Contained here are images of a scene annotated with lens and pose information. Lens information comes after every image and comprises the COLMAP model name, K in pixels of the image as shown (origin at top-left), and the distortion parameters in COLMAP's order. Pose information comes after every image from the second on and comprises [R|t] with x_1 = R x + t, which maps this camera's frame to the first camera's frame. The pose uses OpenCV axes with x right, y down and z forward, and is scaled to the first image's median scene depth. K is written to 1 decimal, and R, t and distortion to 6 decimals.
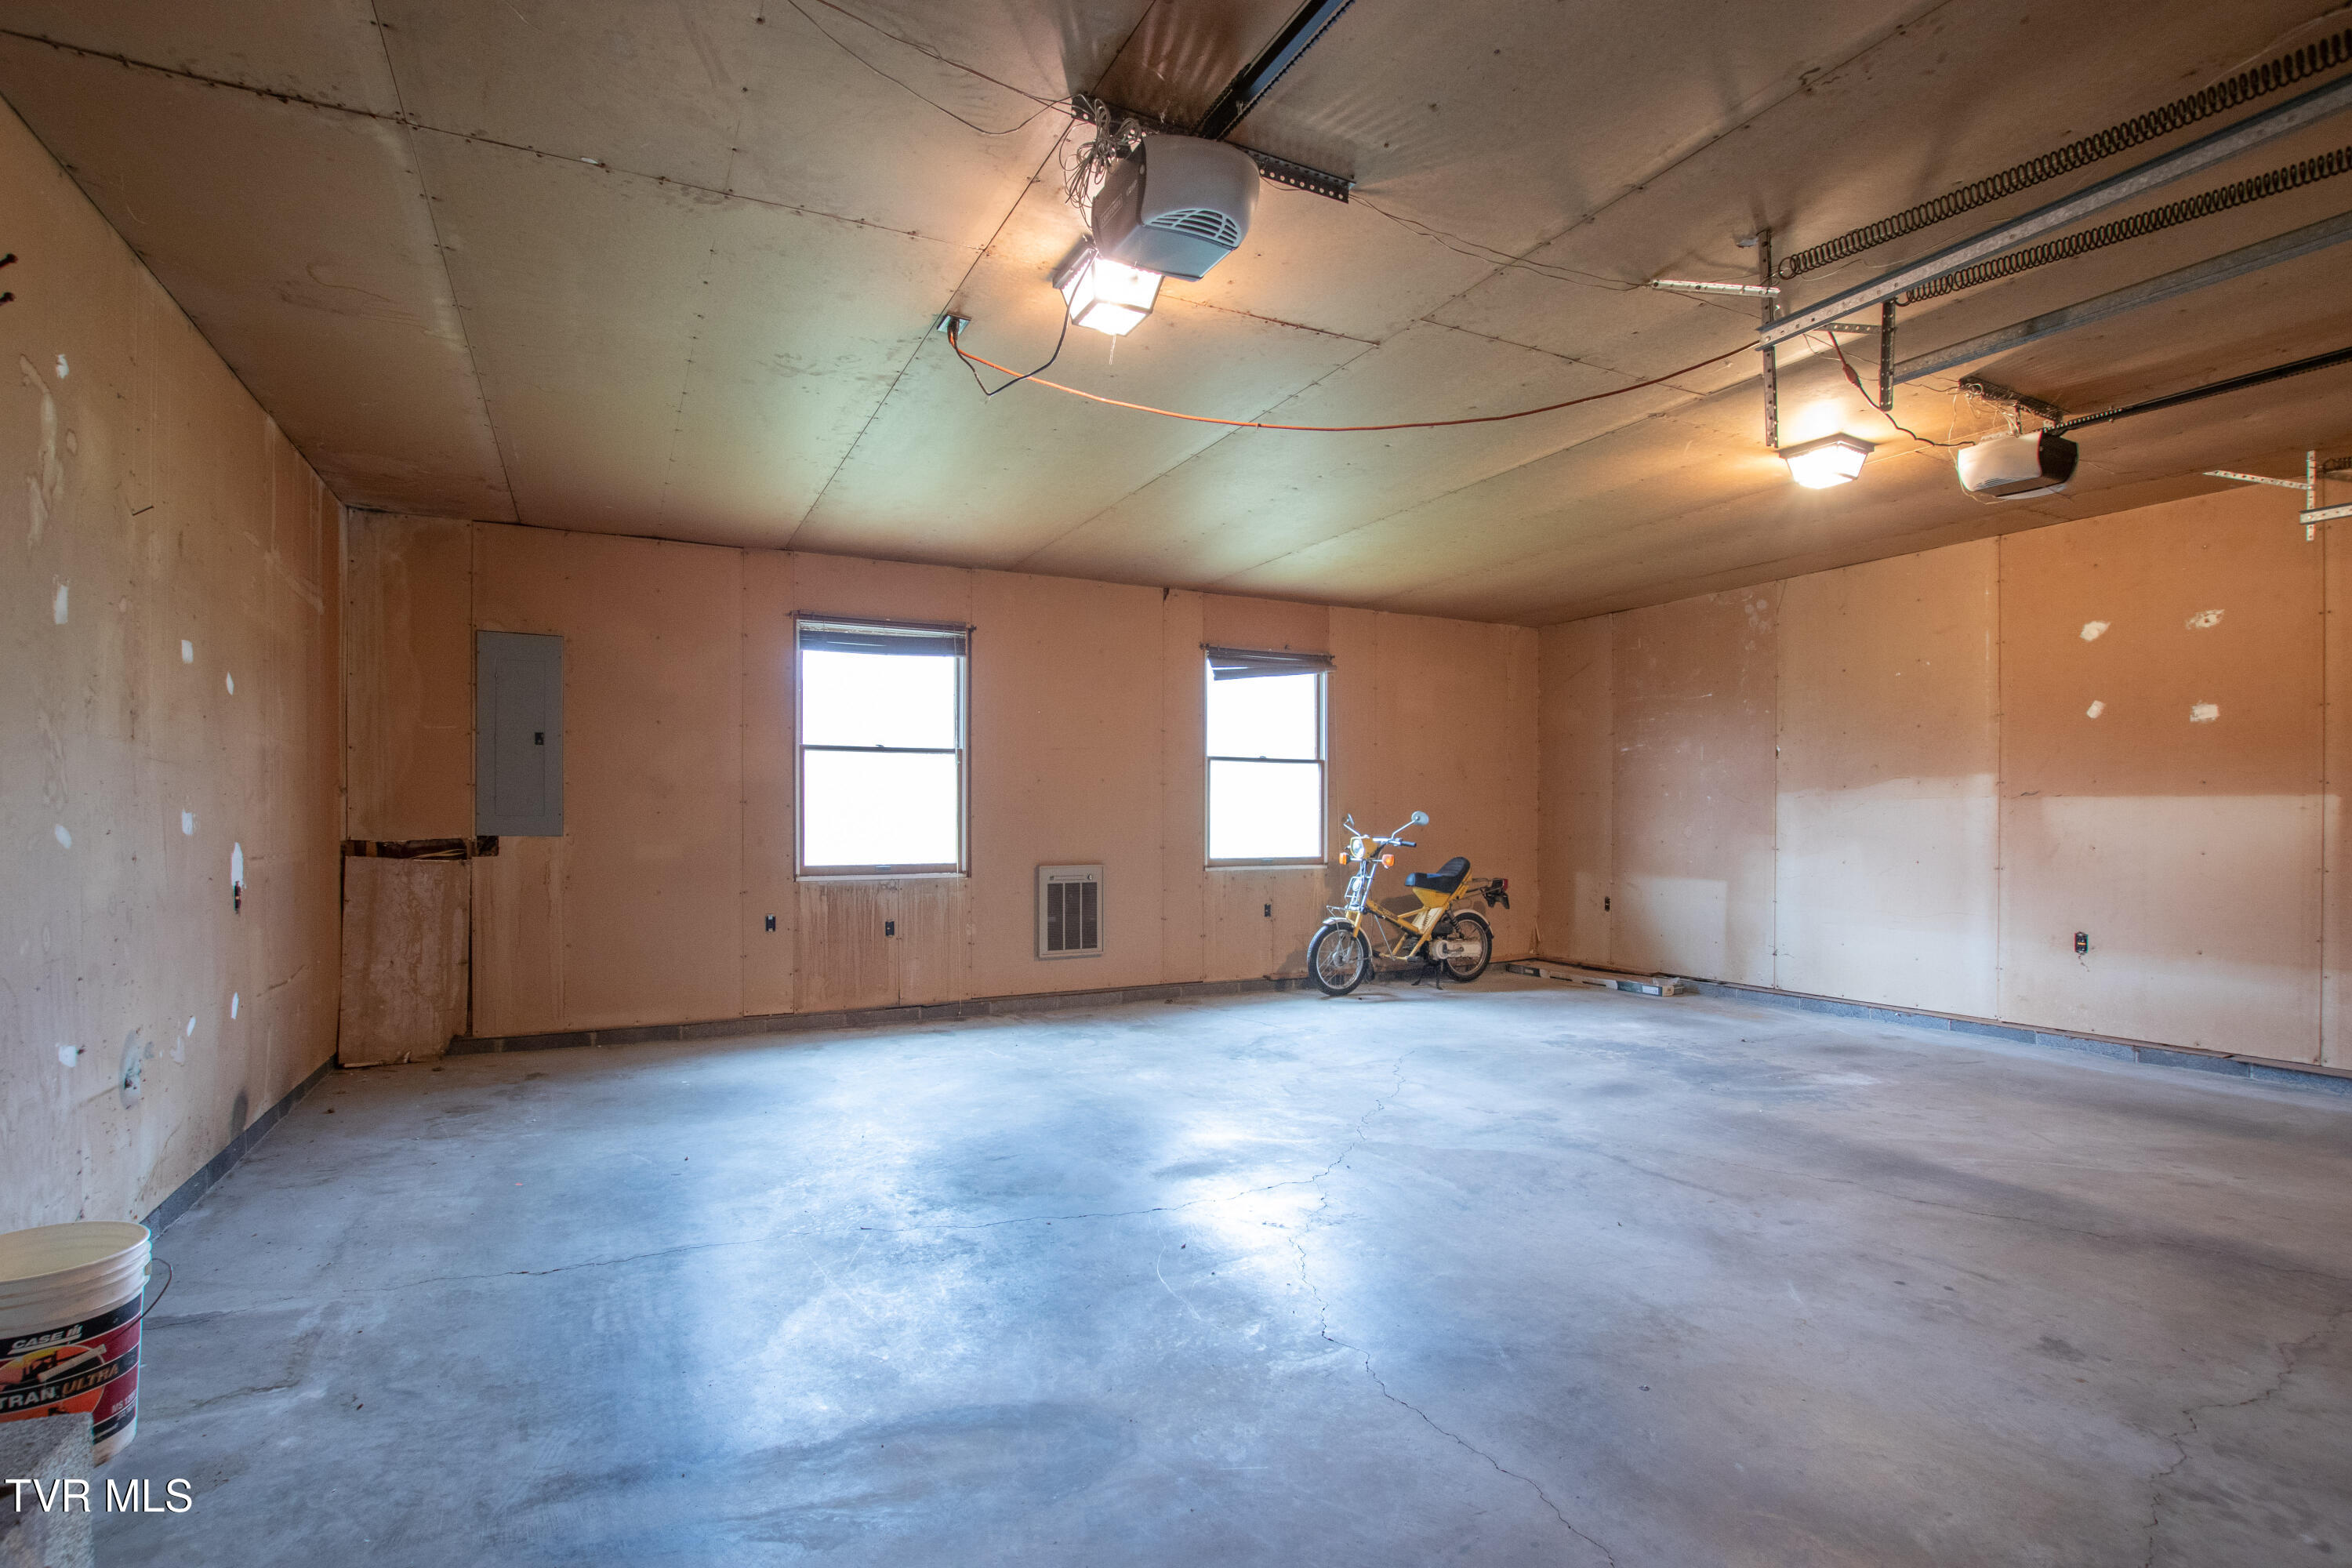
lens RADIAL K [[1100.3, 0, 1180.6], [0, 1100.3, 801.2], [0, 0, 1]] dist [-0.026223, 0.002540]
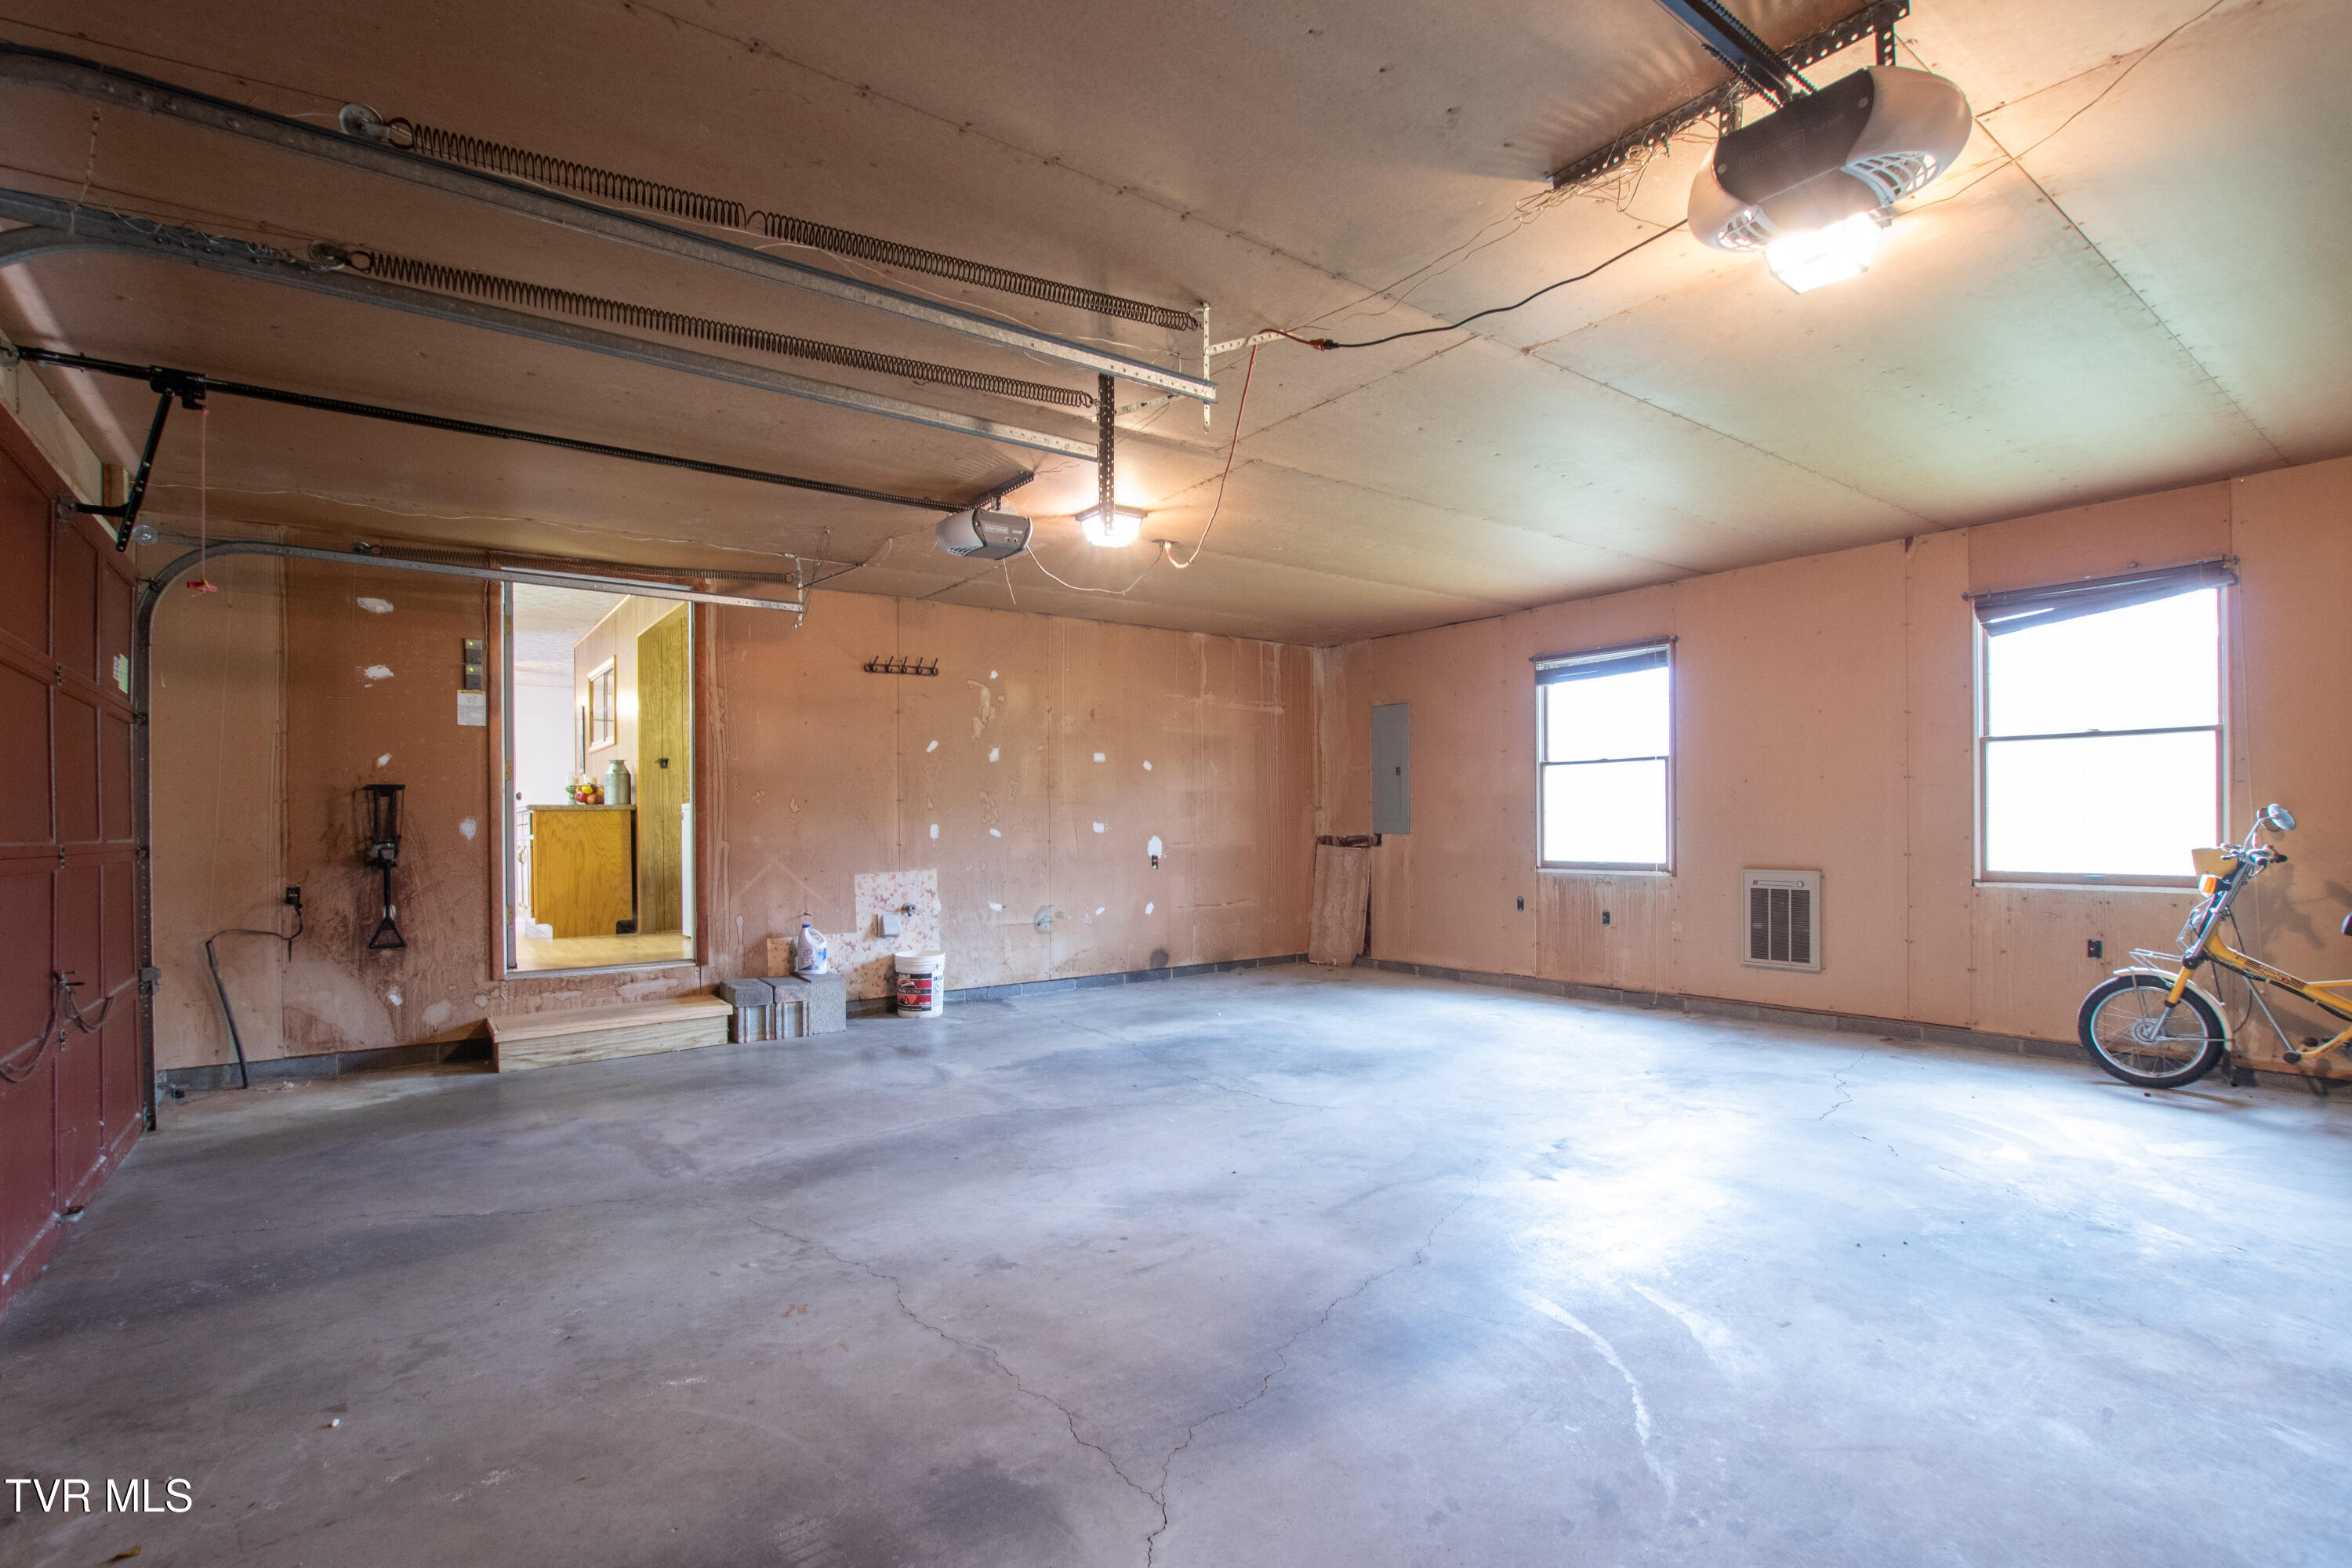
lens RADIAL K [[1100.3, 0, 1192.9], [0, 1100.3, 794.7], [0, 0, 1]] dist [-0.026223, 0.002540]
pose [[0.181508, -0.025826, -0.983050, 0.801968], [0.024014, 0.999473, -0.021823, 0.002782], [0.983096, -0.019646, 0.182033, 0.384169]]
